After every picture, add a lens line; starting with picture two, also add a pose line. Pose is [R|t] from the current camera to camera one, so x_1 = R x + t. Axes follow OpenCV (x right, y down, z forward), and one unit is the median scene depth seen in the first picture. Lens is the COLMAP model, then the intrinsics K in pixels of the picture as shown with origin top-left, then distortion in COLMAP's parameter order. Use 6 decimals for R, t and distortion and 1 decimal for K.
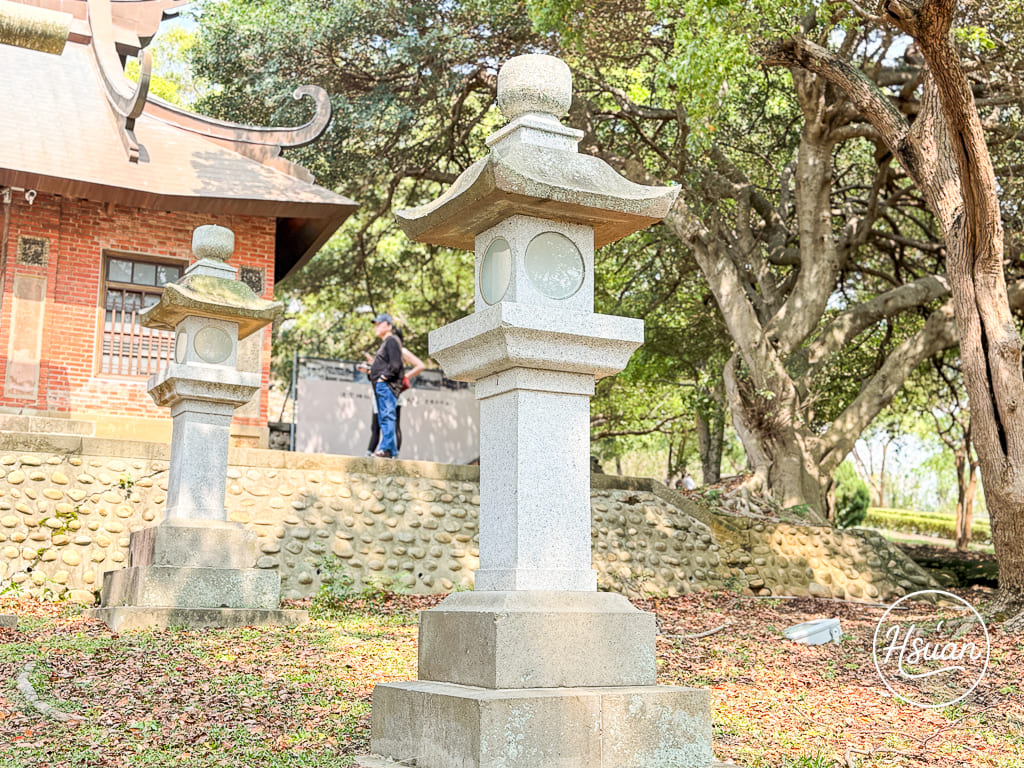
lens RADIAL K [[1271.9, 0, 512.0], [0, 1271.9, 384.0], [0, 0, 1]] dist [0.088200, -0.061003]
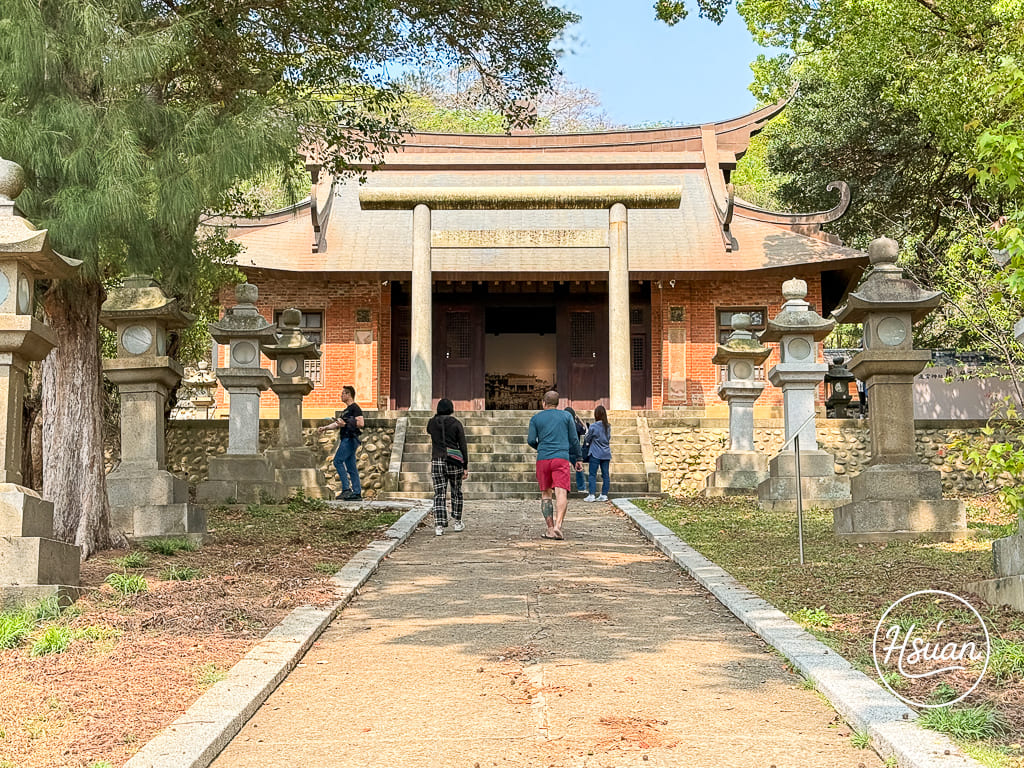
lens RADIAL K [[1271.9, 0, 512.0], [0, 1271.9, 384.0], [0, 0, 1]] dist [0.088200, -0.061003]
pose [[0.861706, -0.086992, -0.499895, 0.410929], [0.093423, 0.995552, -0.012206, -0.014719], [0.498733, -0.036184, 0.866000, -0.860953]]
